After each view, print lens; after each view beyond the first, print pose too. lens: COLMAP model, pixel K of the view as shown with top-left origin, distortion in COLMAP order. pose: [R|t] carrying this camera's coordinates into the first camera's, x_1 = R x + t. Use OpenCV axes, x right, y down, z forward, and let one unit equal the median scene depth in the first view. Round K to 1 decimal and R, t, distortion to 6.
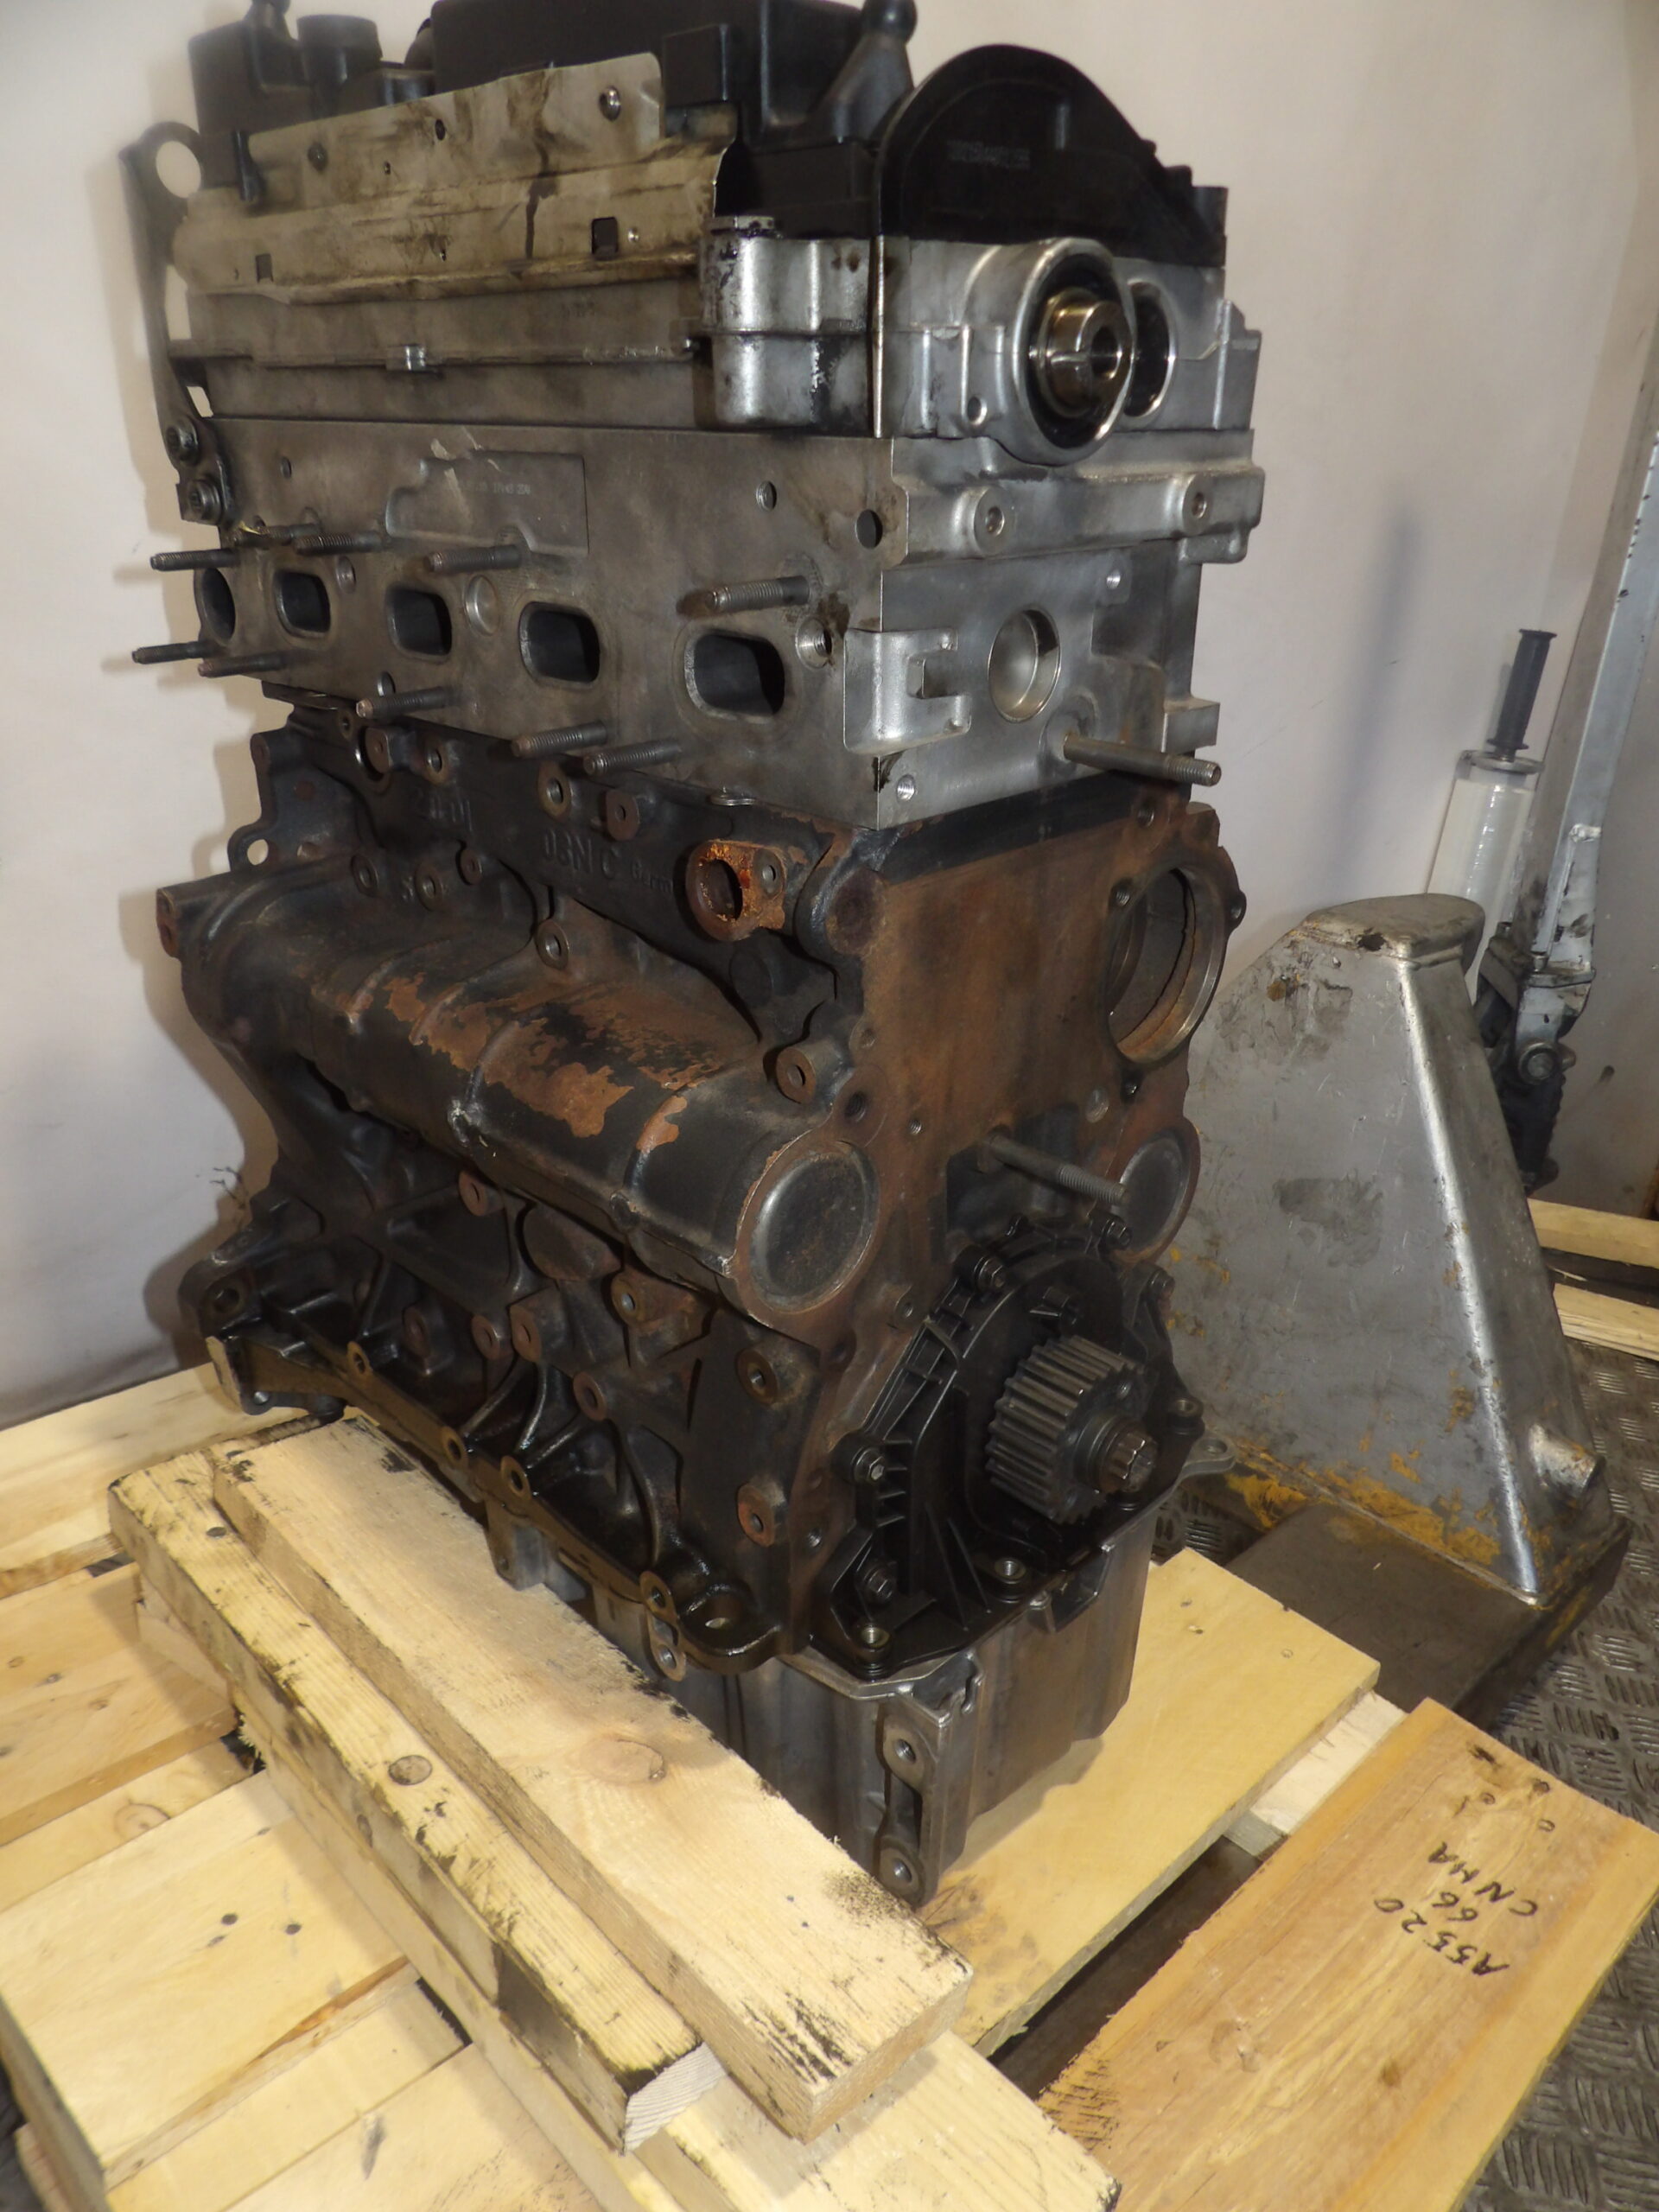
lens RADIAL K [[1649.5, 0, 829.5], [0, 1649.5, 1106.0], [0, 0, 1]] dist [0.018176, 0.001445]
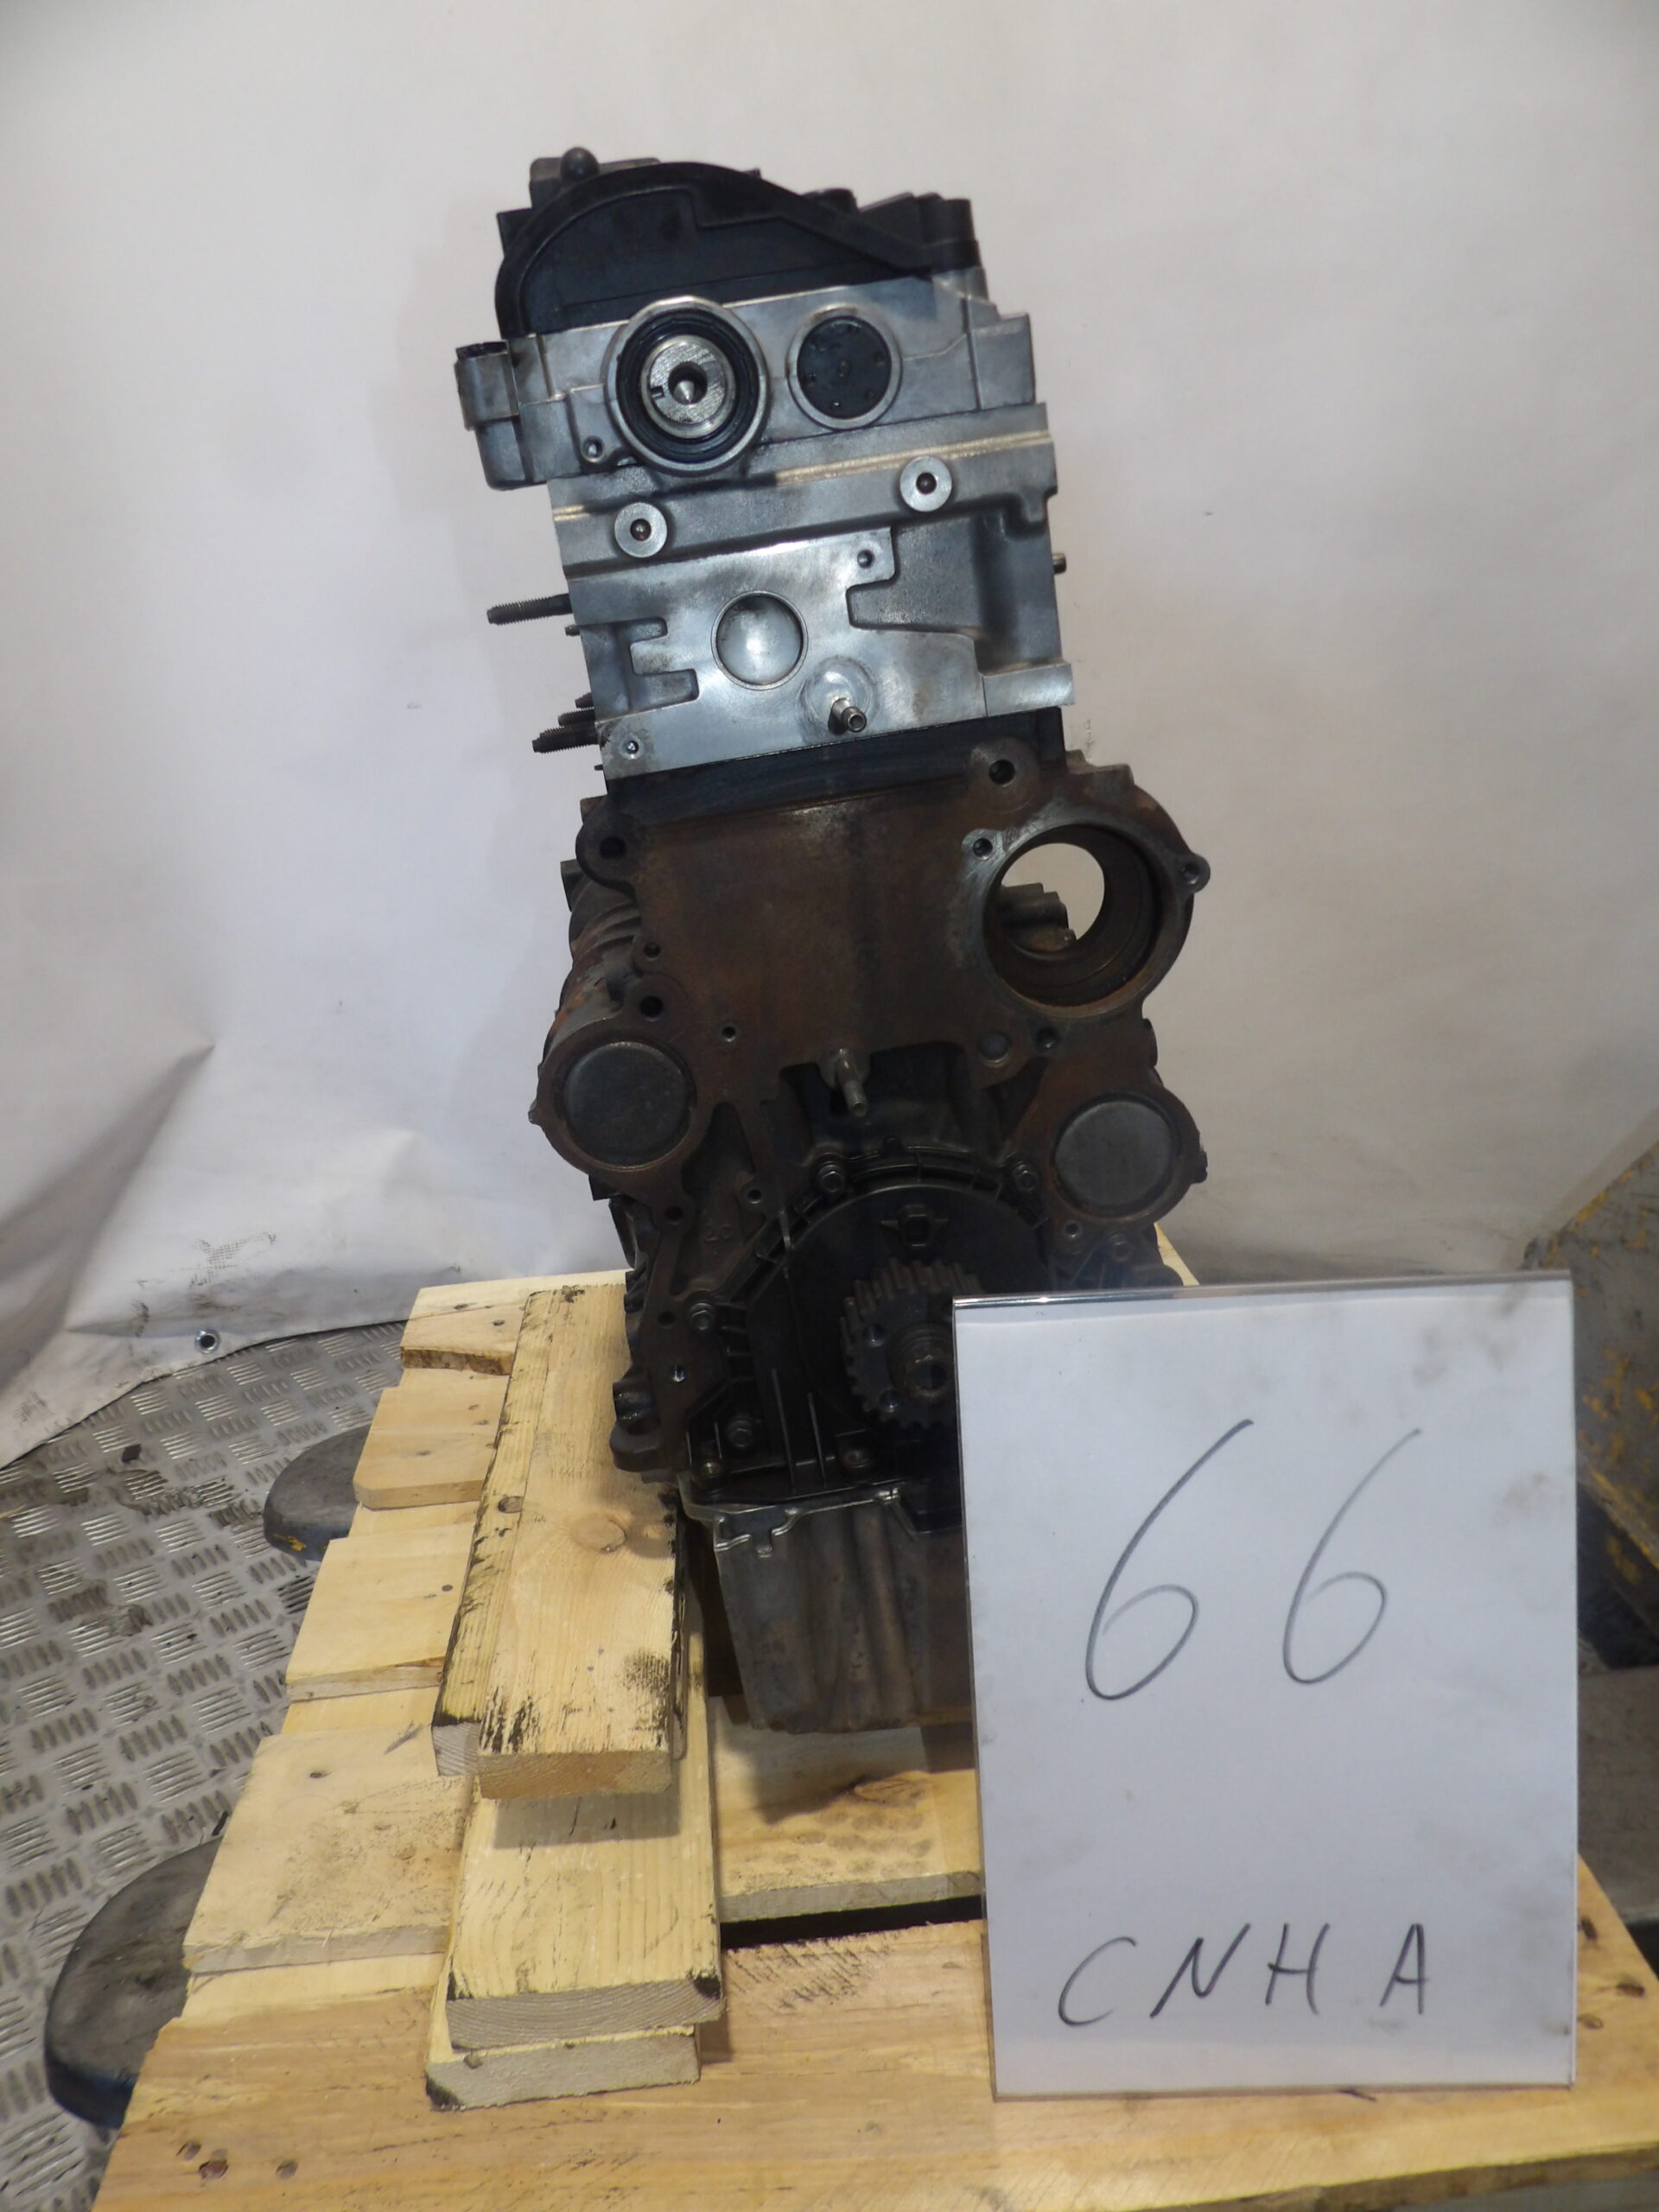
lens RADIAL K [[1603.1, 0, 829.5], [0, 1603.1, 1106.0], [0, 0, 1]] dist [0.000767, 0.000977]
pose [[0.729634, 0.077400, -0.679443, 0.908931], [-0.121805, 0.992395, -0.017752, 0.075793], [0.672902, 0.095712, 0.733513, 0.200943]]
